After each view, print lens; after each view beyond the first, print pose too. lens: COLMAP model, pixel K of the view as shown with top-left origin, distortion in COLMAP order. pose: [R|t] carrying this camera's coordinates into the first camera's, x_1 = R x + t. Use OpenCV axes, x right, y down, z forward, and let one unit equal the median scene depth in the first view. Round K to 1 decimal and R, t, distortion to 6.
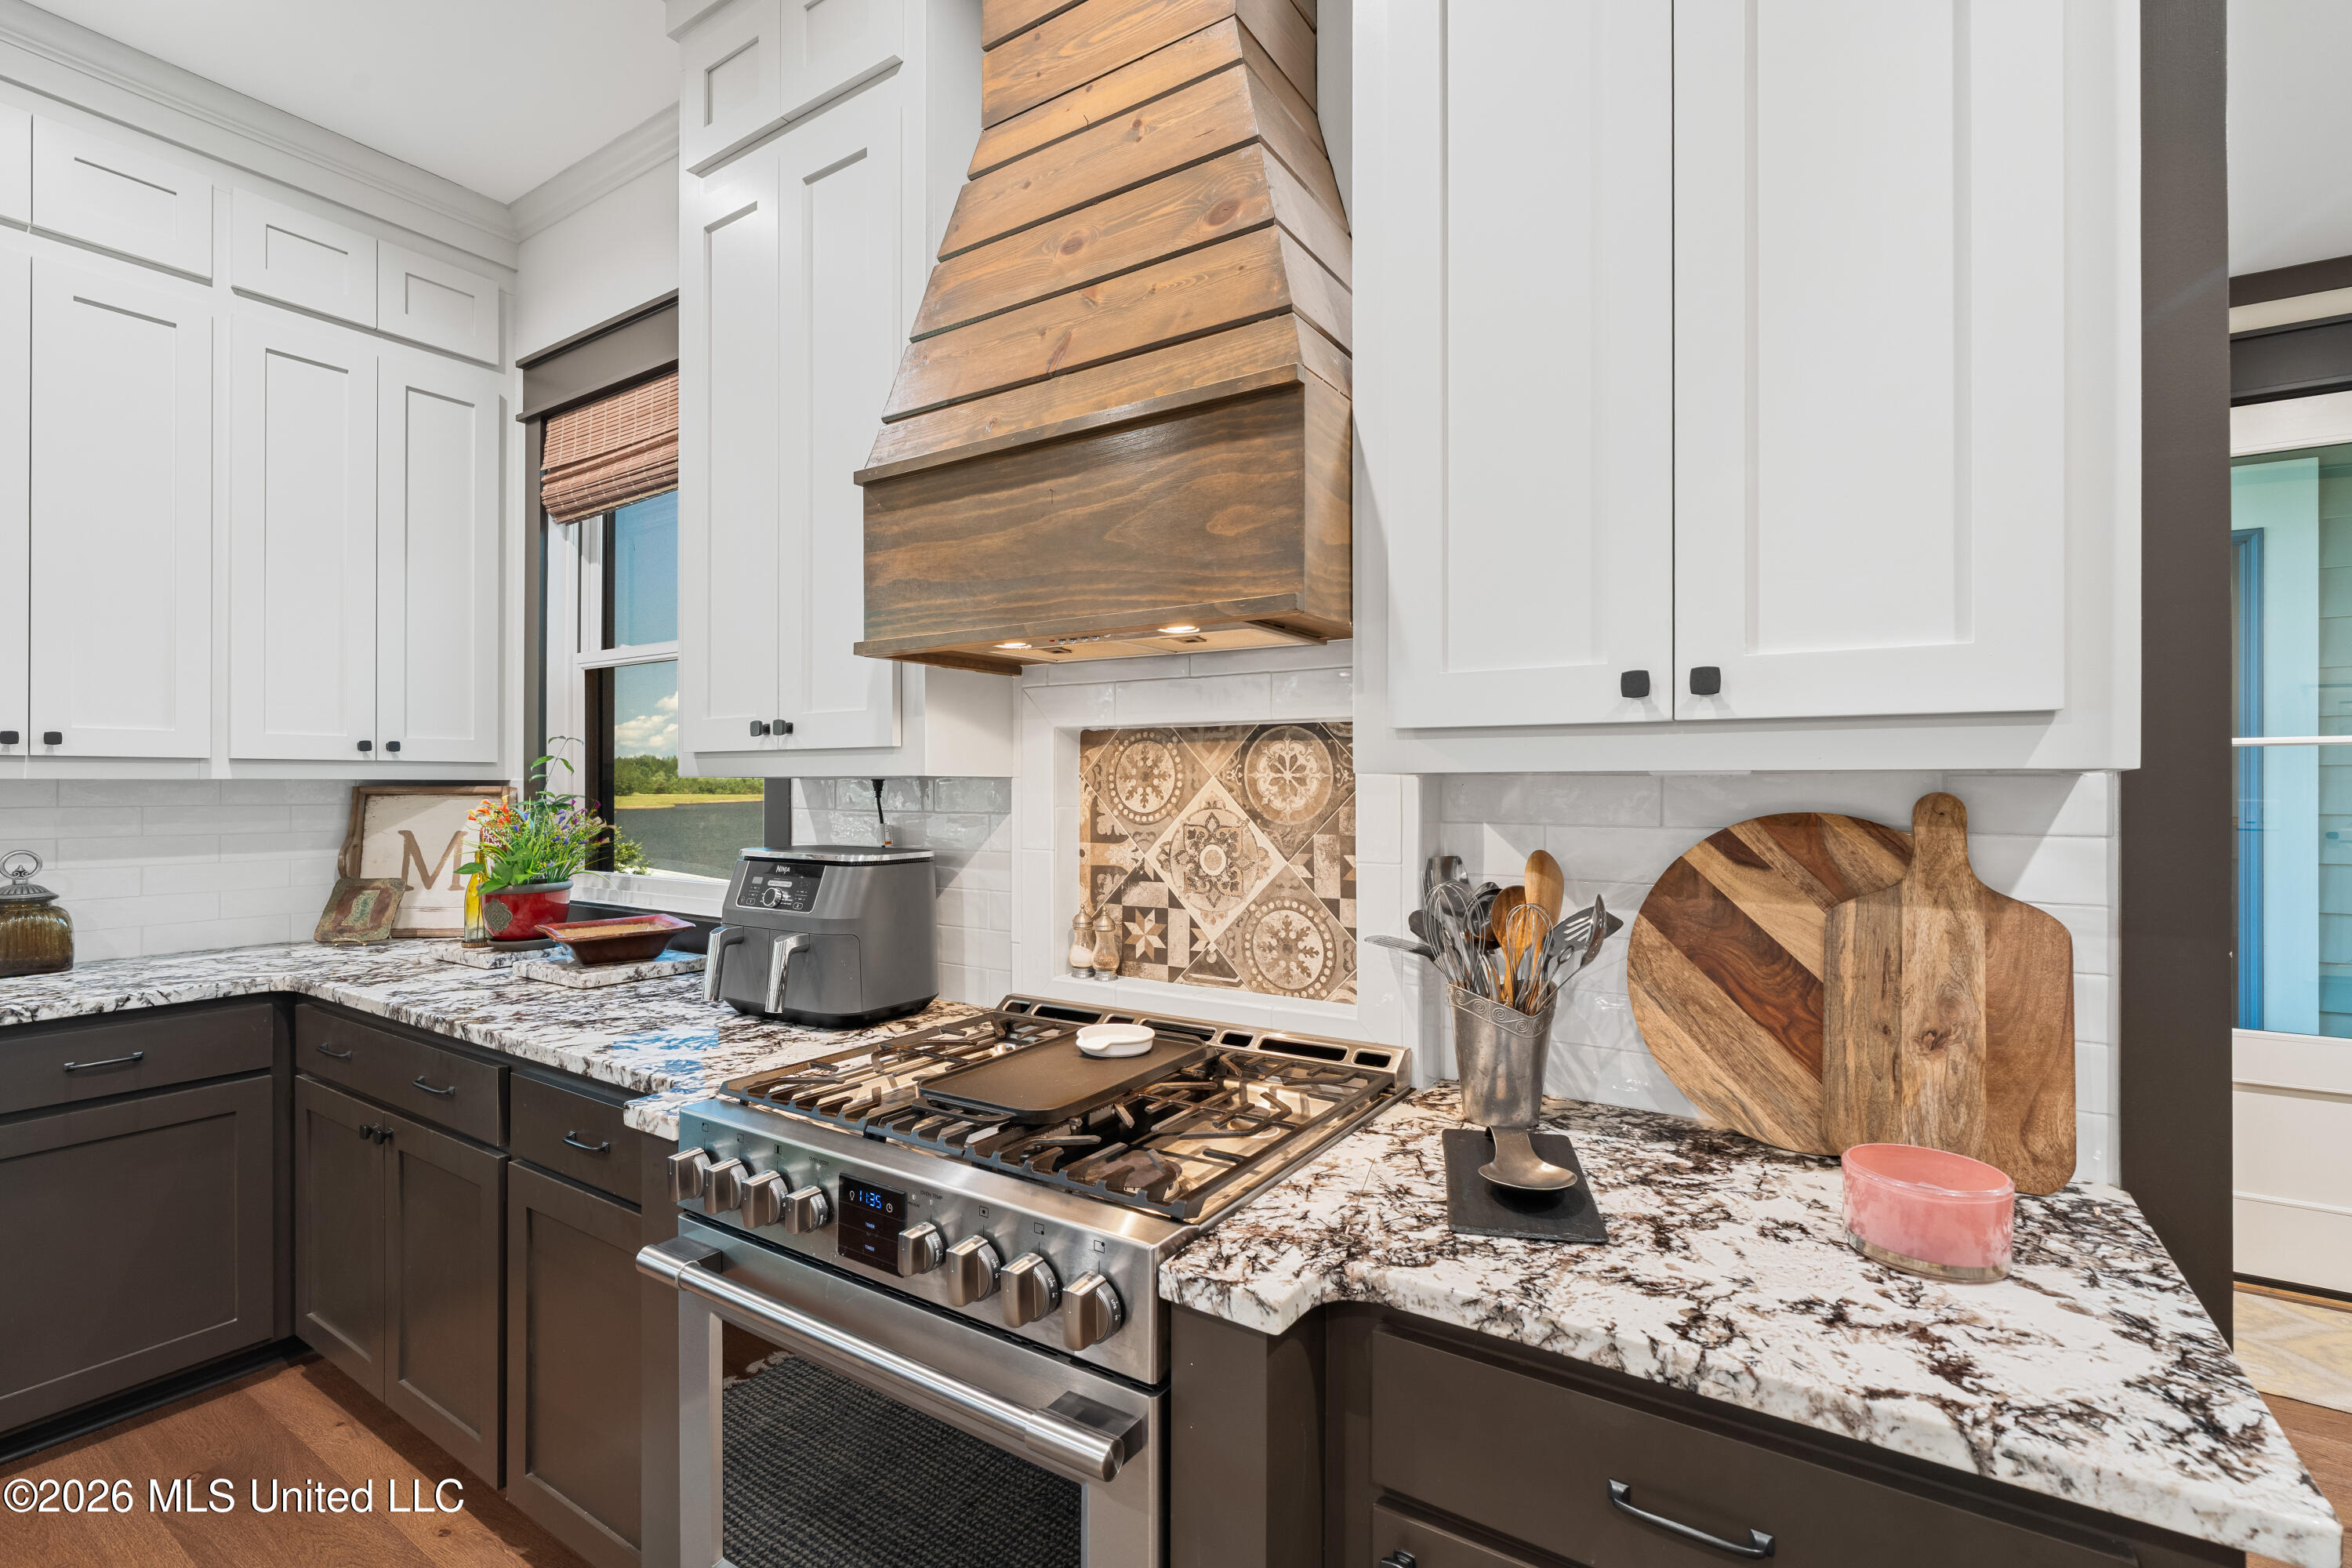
lens RADIAL K [[1057.9, 0, 1160.3], [0, 1057.9, 778.7], [0, 0, 1]] dist [-0.010615, 0.004073]
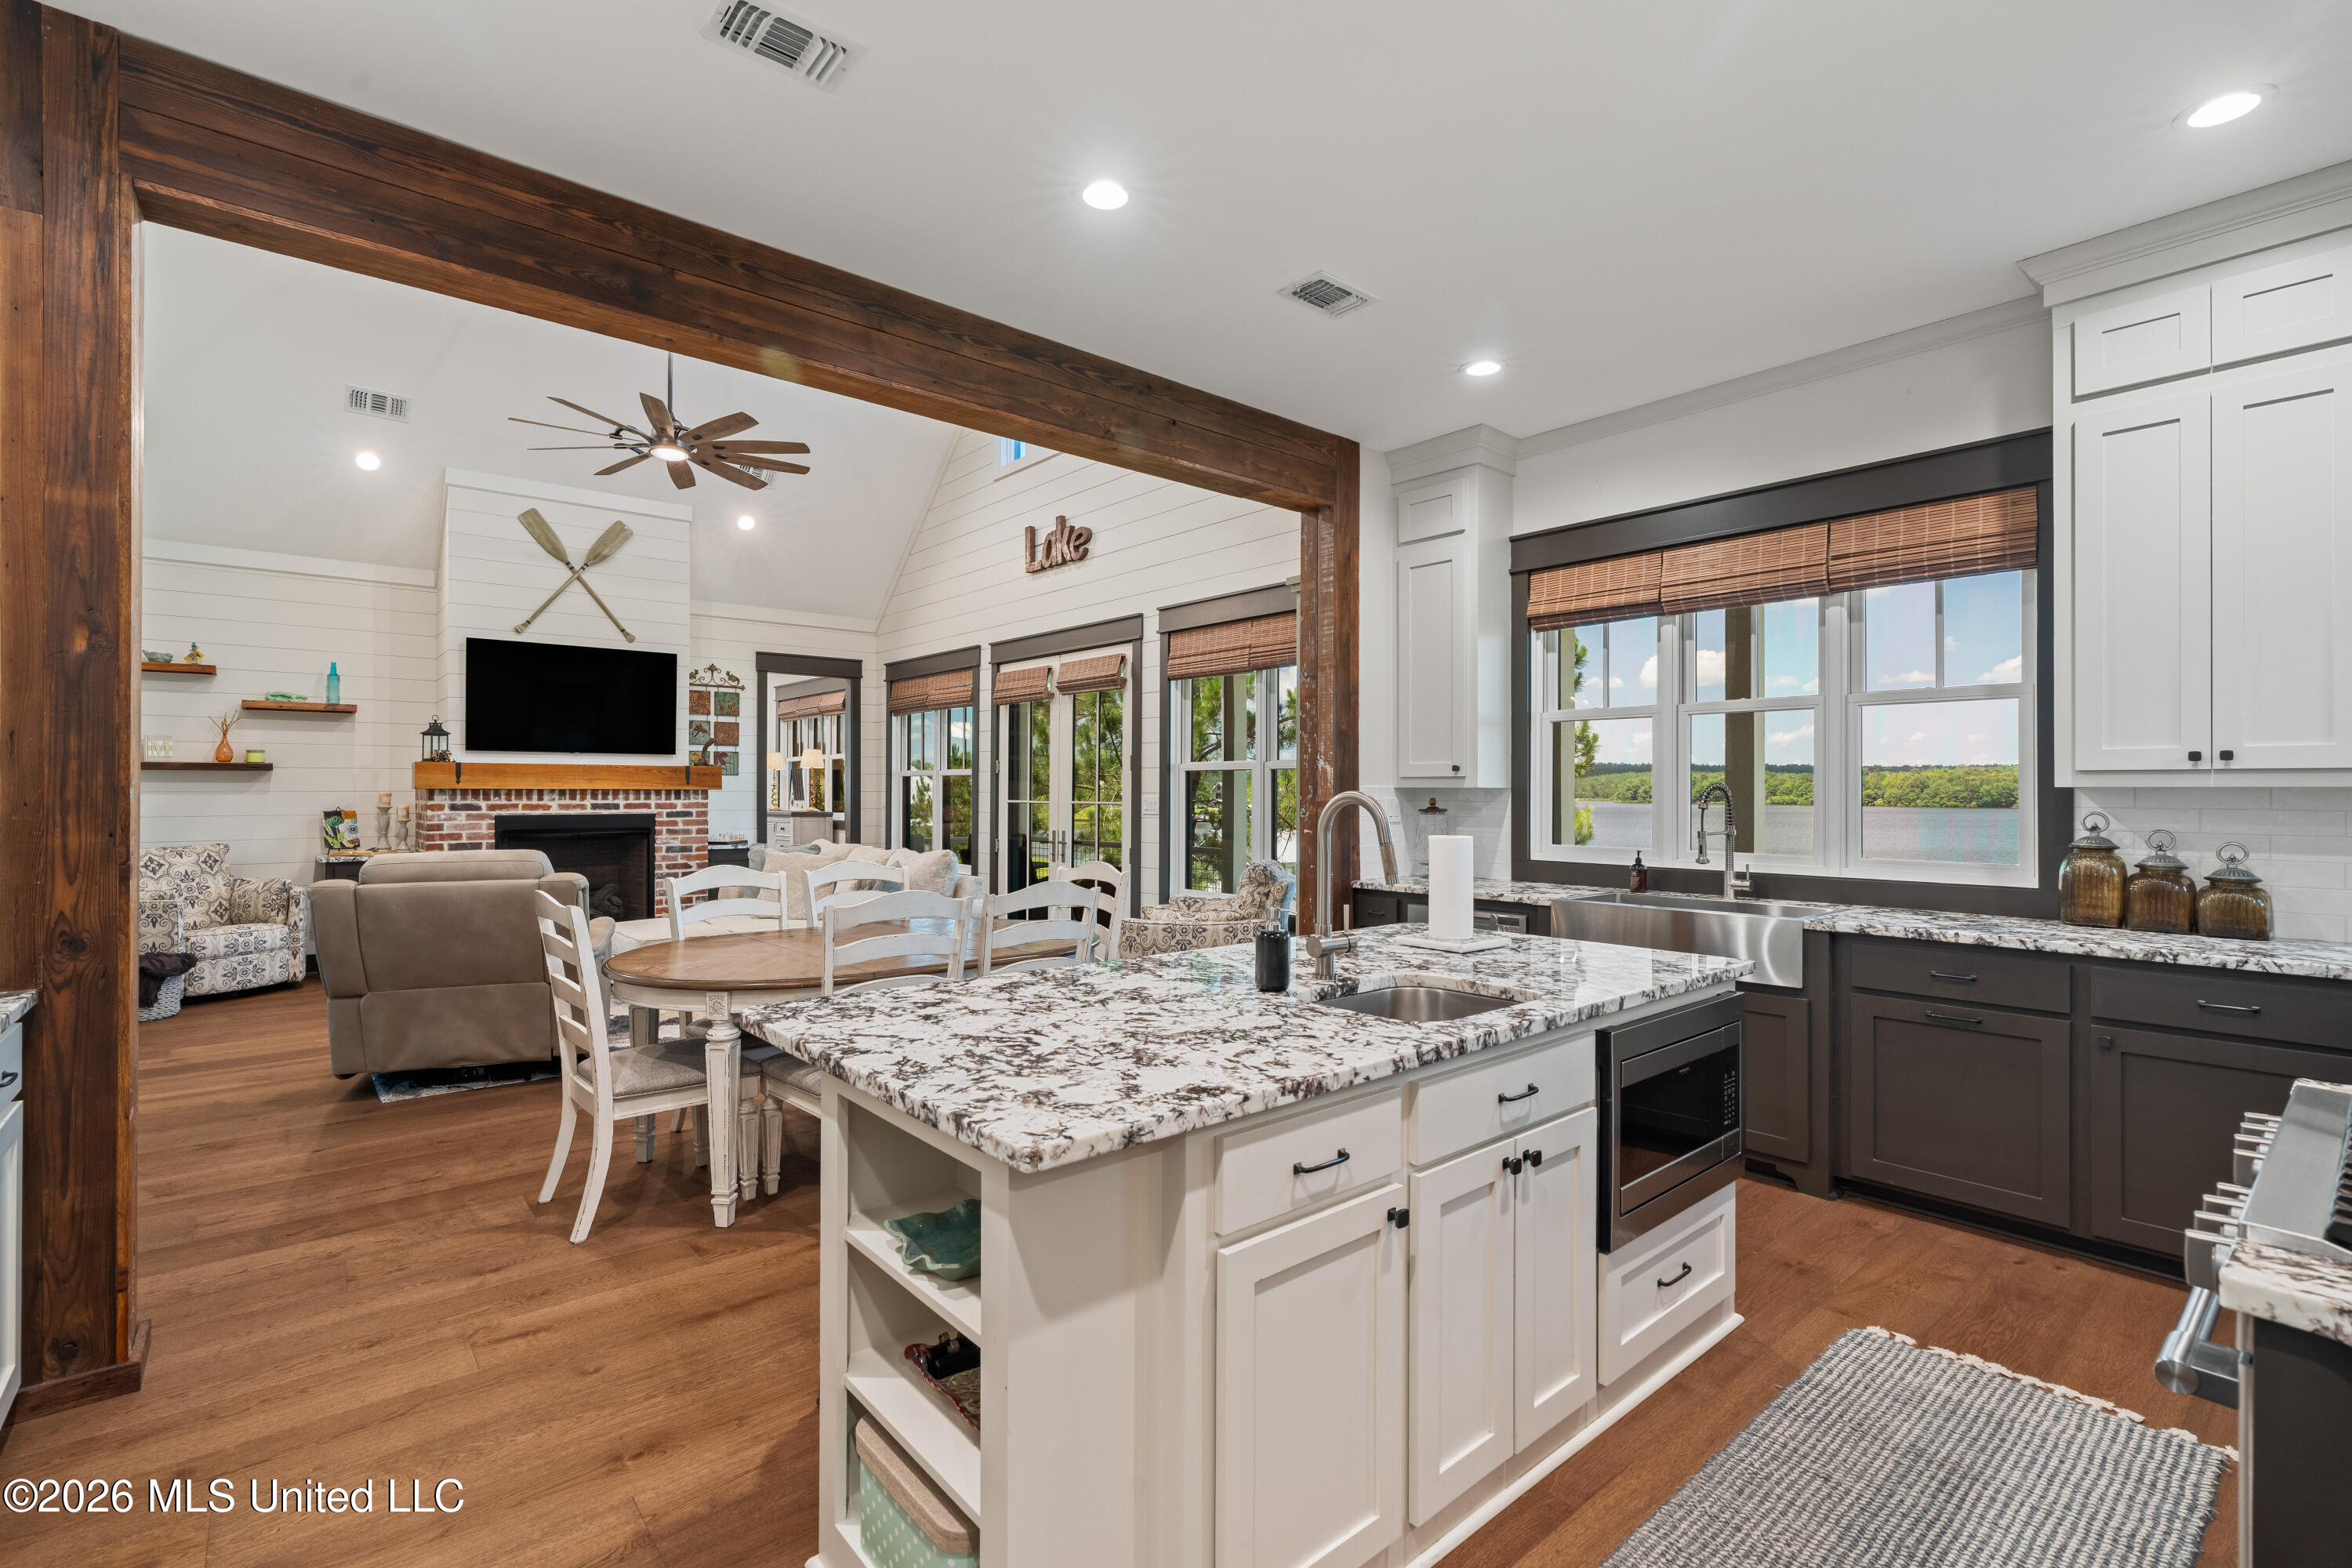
lens RADIAL K [[1057.9, 0, 1166.6], [0, 1057.9, 785.2], [0, 0, 1]] dist [-0.010615, 0.004073]
pose [[-0.280424, -0.003510, -0.959870, 0.767851], [0.002830, 0.999986, -0.004484, -0.000126], [0.959872, -0.003974, -0.280410, 0.144384]]
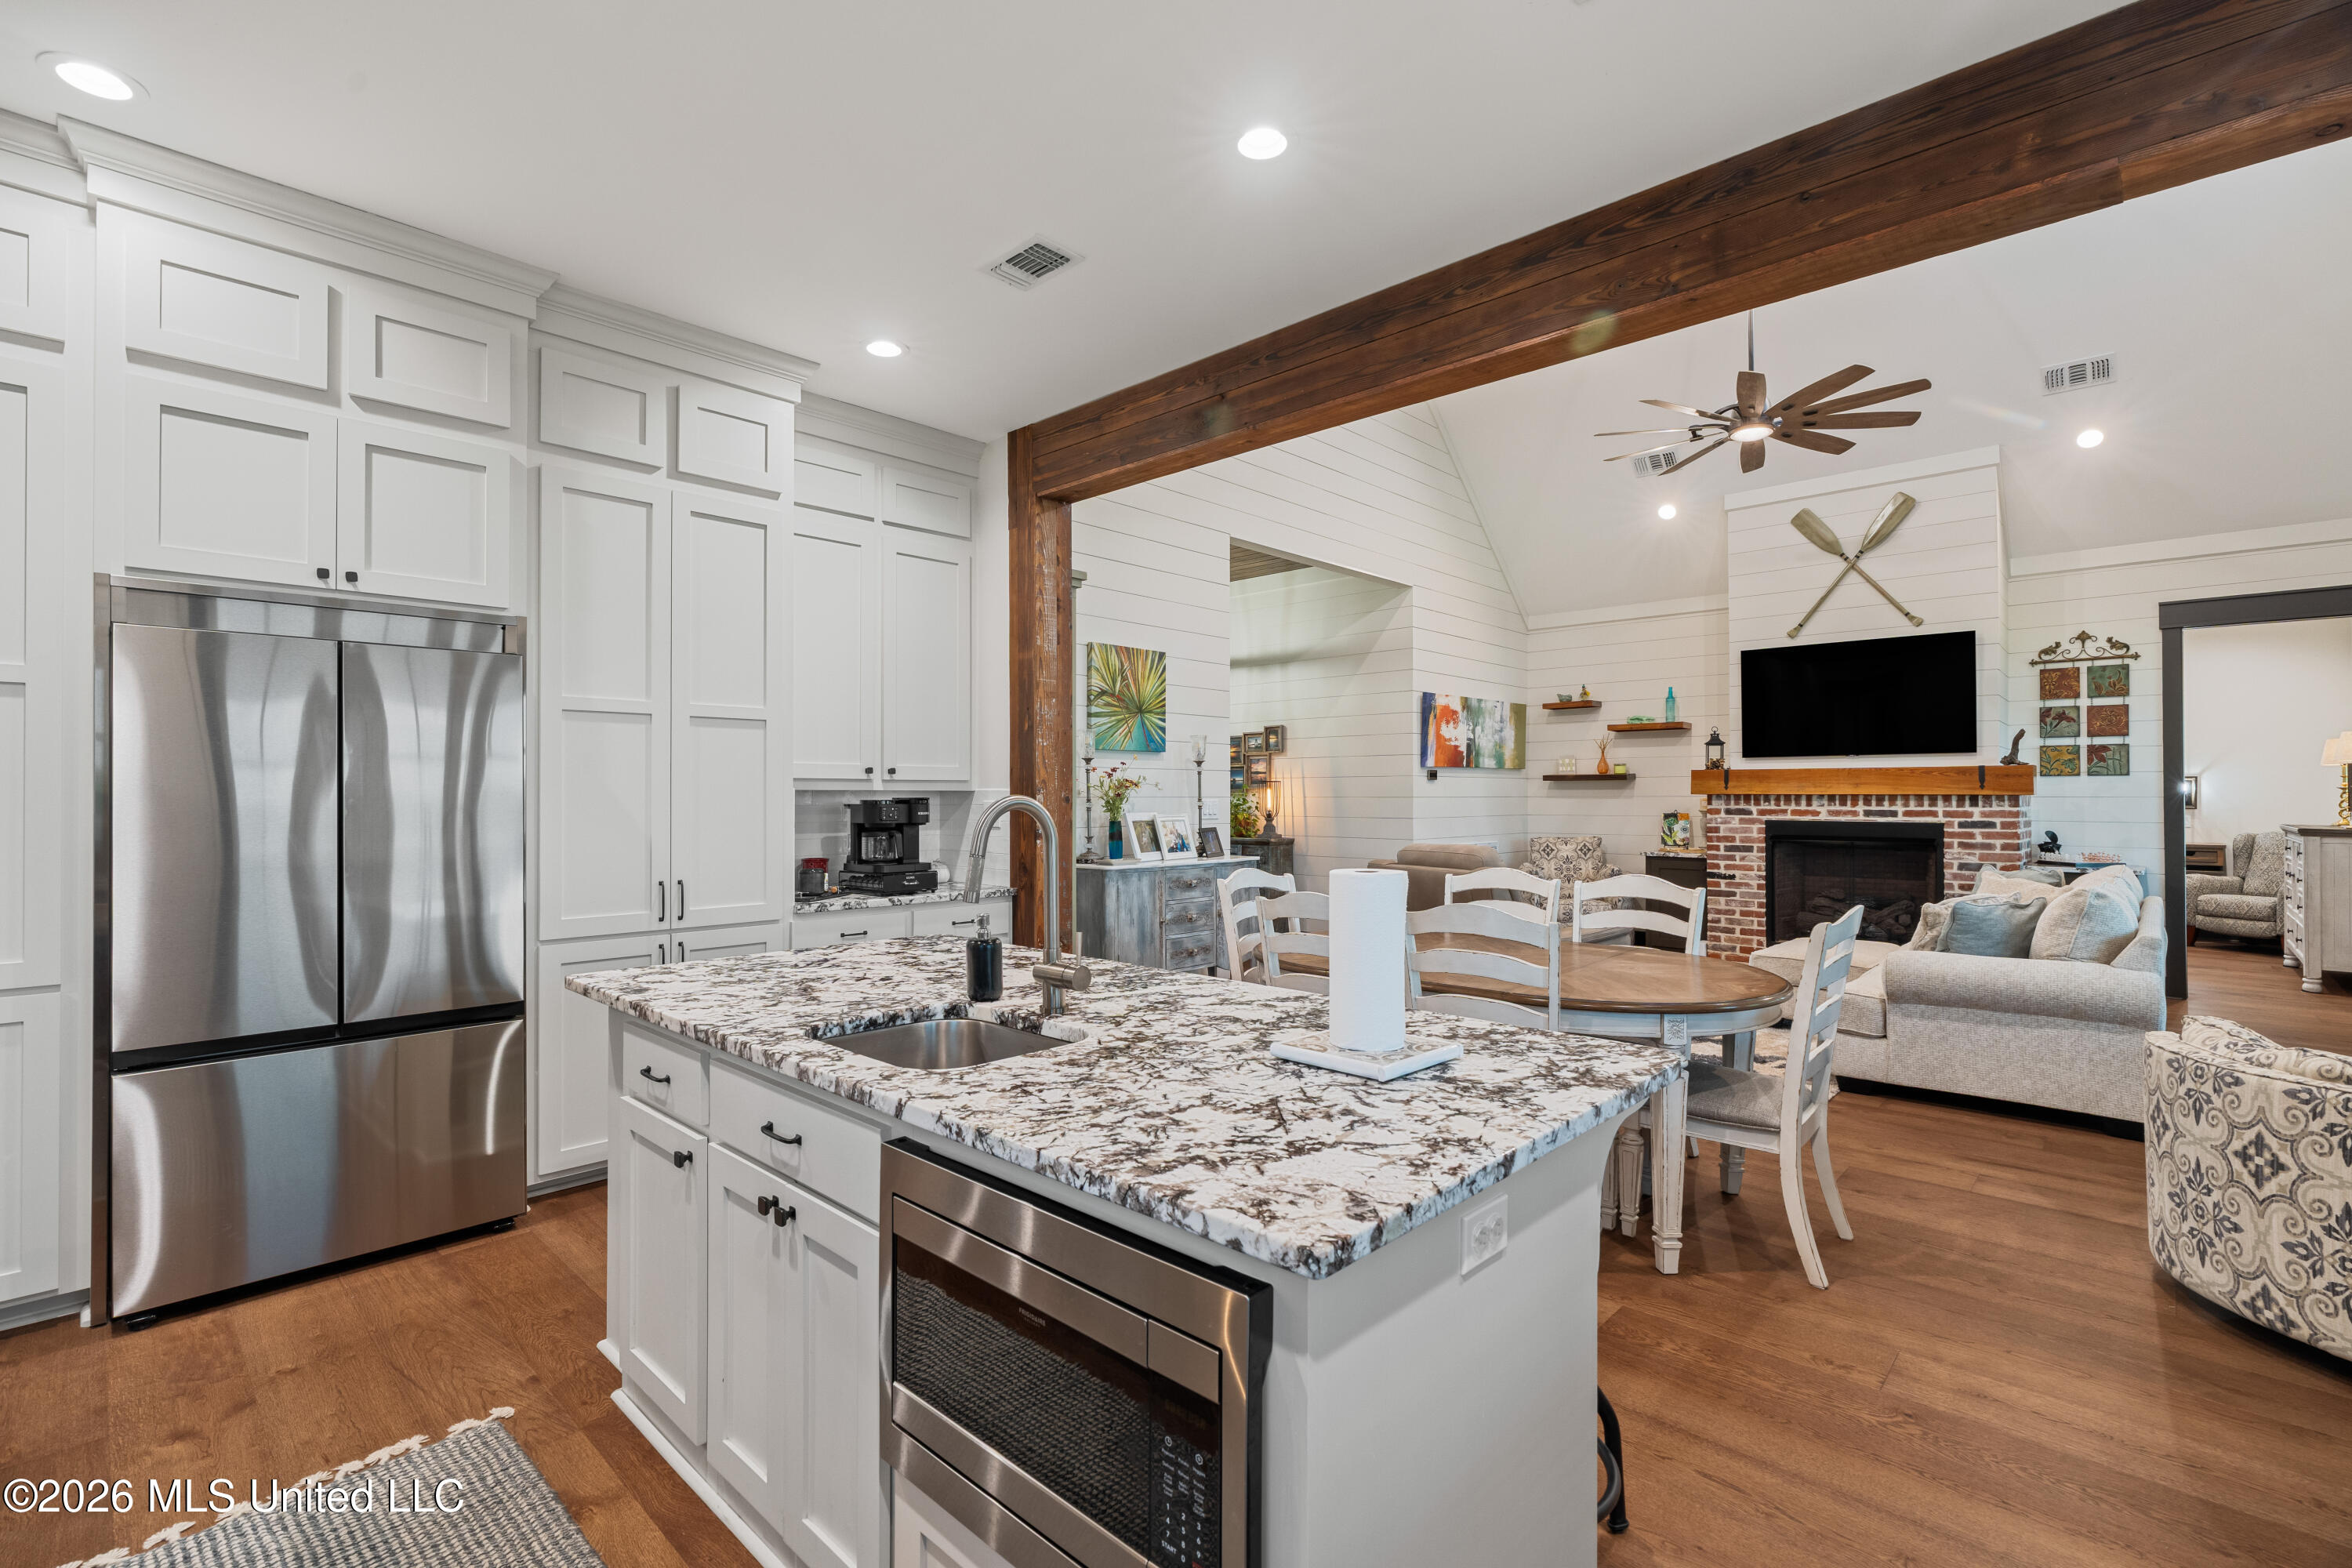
lens RADIAL K [[1057.9, 0, 1168.5], [0, 1057.9, 787.1], [0, 0, 1]] dist [-0.010615, 0.004073]
pose [[-0.983192, 0.002291, 0.182561, -1.061535], [0.000104, 0.999928, -0.011991, 0.011507], [-0.182576, -0.011770, -0.983121, 1.172225]]
